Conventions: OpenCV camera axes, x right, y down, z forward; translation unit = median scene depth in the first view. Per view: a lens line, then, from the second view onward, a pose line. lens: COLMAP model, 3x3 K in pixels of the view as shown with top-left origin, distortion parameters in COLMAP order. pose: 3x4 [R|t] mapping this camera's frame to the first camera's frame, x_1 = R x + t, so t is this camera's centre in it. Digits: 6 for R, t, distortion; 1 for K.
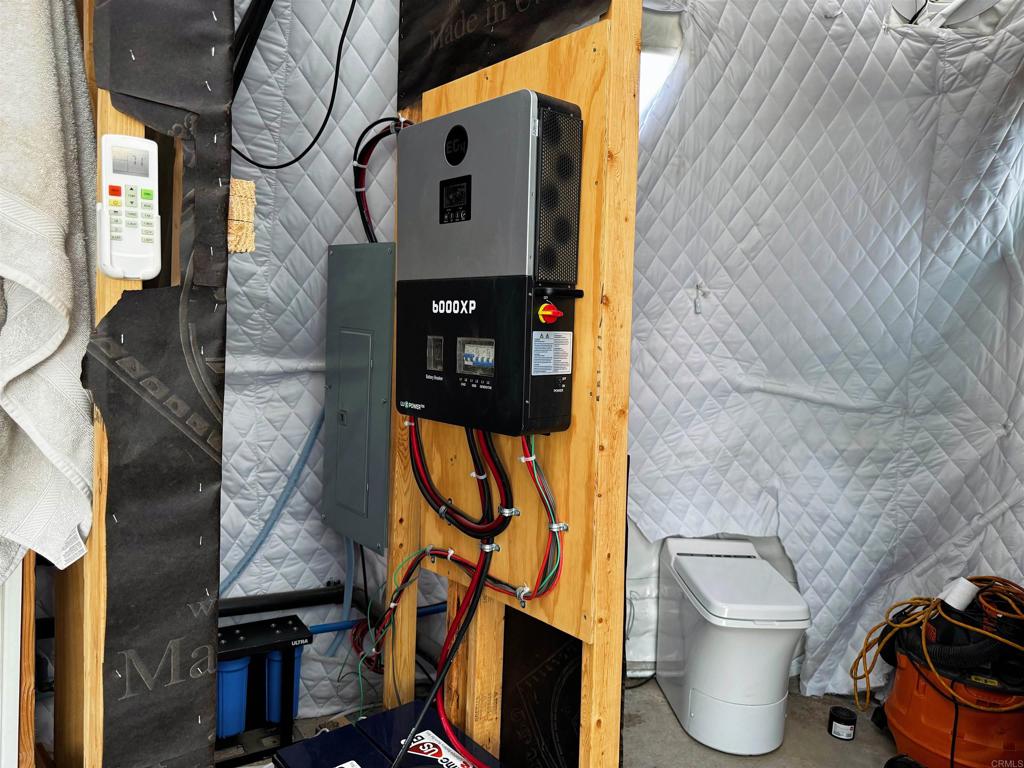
lens RADIAL K [[727.0, 0, 520.1], [0, 727.0, 381.9], [0, 0, 1]] dist [0.045038, -0.049726]
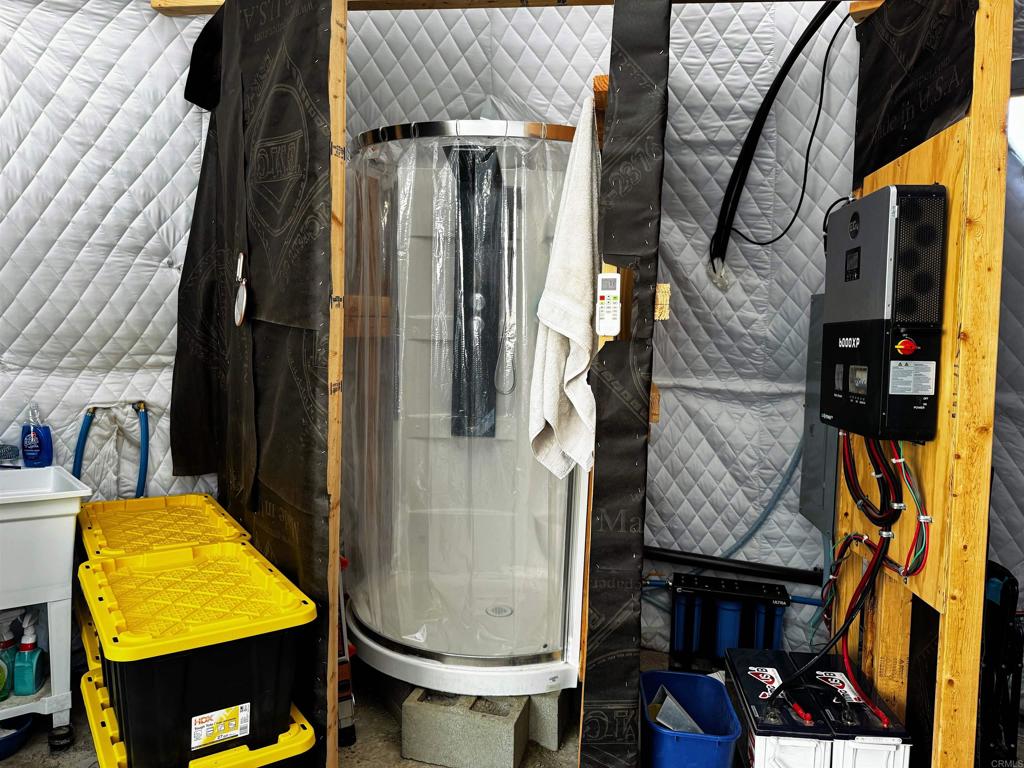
lens RADIAL K [[727.0, 0, 512.0], [0, 727.0, 386.3], [0, 0, 1]] dist [0.045038, -0.049726]
pose [[0.686620, 0.028408, -0.726461, 0.426724], [-0.056570, 0.998294, -0.014430, 0.029098], [0.724812, 0.051004, 0.687056, -0.348754]]
